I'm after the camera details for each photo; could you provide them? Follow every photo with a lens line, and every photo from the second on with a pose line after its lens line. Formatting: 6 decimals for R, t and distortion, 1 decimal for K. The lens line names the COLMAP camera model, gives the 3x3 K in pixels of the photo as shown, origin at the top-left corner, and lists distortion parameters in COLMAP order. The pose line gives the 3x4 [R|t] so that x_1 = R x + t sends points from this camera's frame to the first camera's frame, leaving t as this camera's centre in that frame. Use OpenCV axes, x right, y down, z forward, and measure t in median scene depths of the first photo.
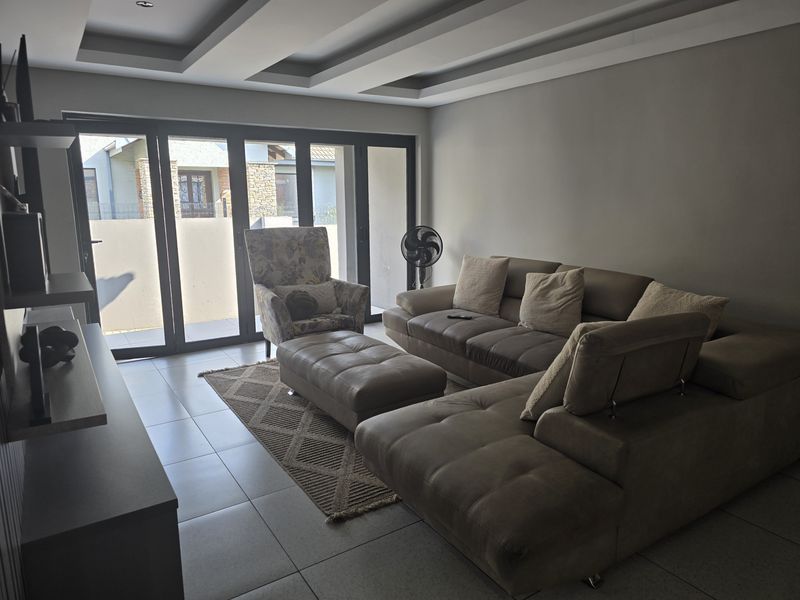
lens RADIAL K [[535.1, 0, 398.6], [0, 535.1, 298.5], [0, 0, 1]] dist [-0.040466, -0.001322]
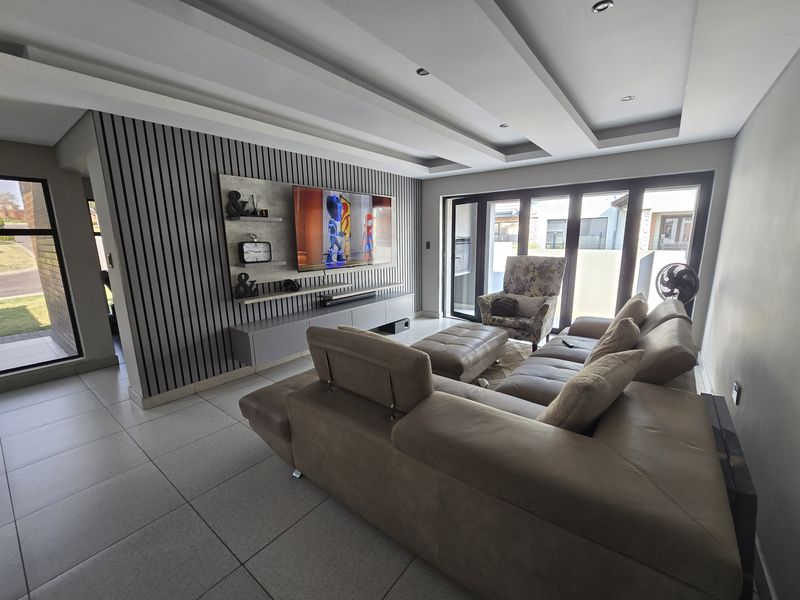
lens RADIAL K [[330.3, 0, 399.5], [0, 330.3, 301.6], [0, 0, 1]] dist [-0.003974, -0.000468]
pose [[0.324827, 0.184306, -0.927641, 0.531844], [-0.175992, 0.975476, 0.132184, -0.067553], [0.929255, 0.120321, 0.349298, 0.367190]]
